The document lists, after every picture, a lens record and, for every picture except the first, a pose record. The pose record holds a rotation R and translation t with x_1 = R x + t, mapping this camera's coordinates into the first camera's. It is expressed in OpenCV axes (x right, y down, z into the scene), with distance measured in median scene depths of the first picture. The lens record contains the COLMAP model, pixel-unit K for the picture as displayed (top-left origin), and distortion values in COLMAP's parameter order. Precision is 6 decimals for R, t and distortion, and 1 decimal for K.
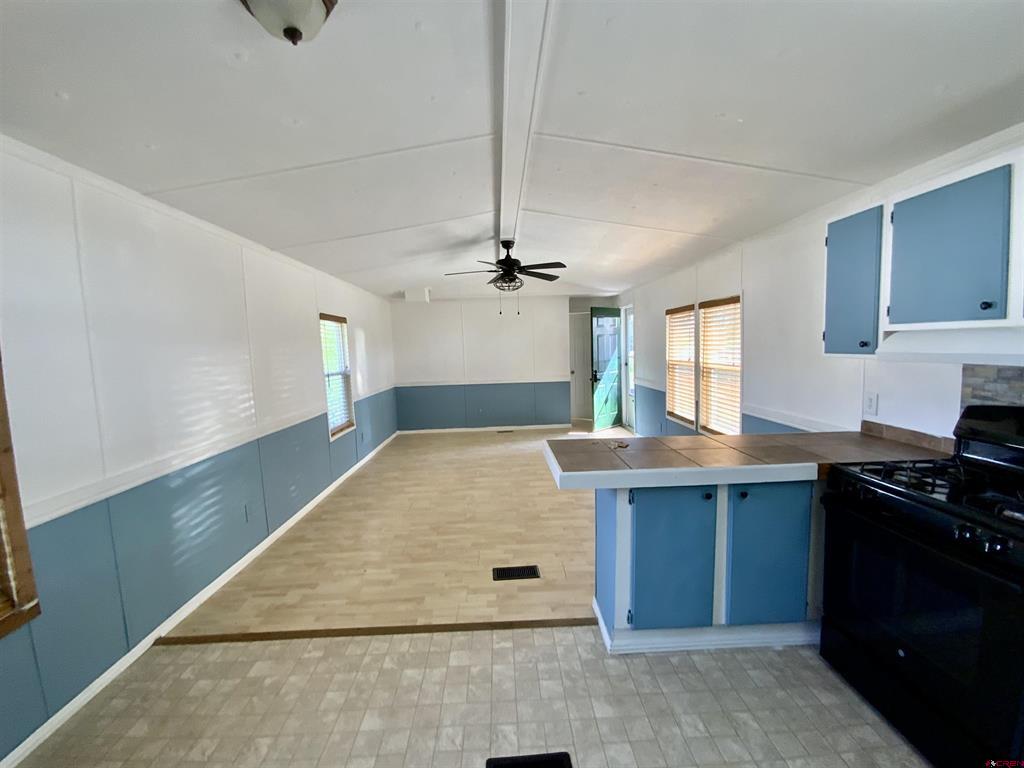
lens RADIAL K [[414.7, 0, 511.7], [0, 414.7, 382.5], [0, 0, 1]] dist [-0.012878, -0.002685]
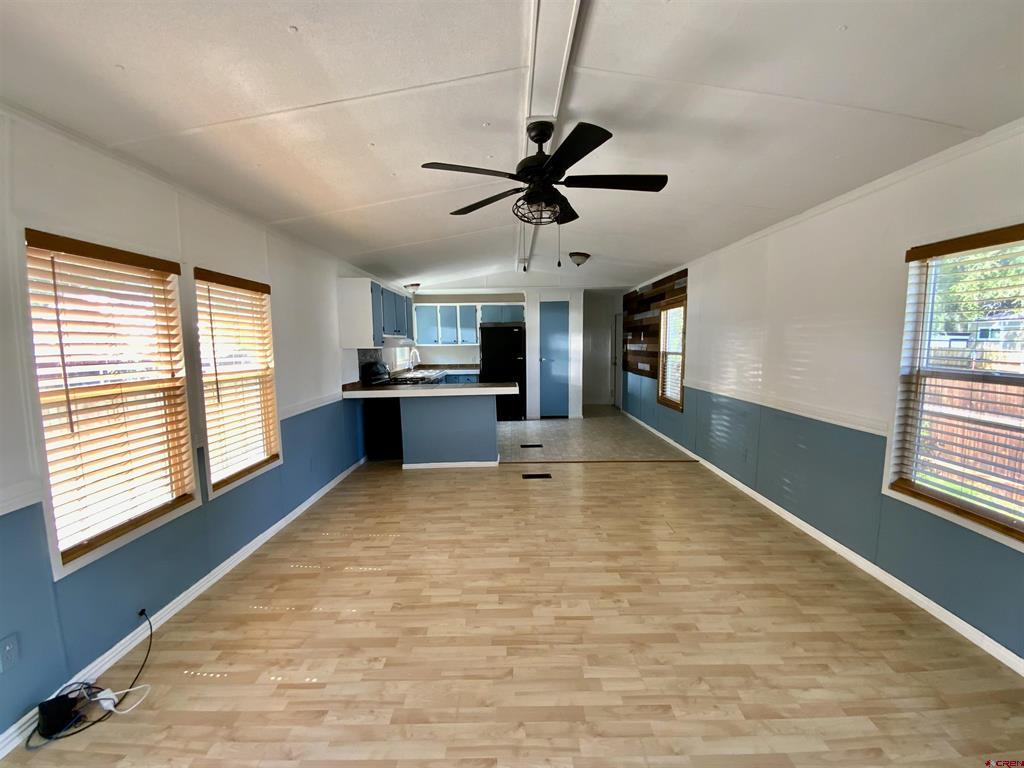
lens RADIAL K [[414.7, 0, 509.3], [0, 414.7, 383.5], [0, 0, 1]] dist [-0.012878, -0.002685]
pose [[-0.998273, 0.040817, 0.042250, 0.038134], [0.047949, 0.981652, 0.184552, -0.224230], [-0.033942, 0.186259, -0.981914, 2.869658]]
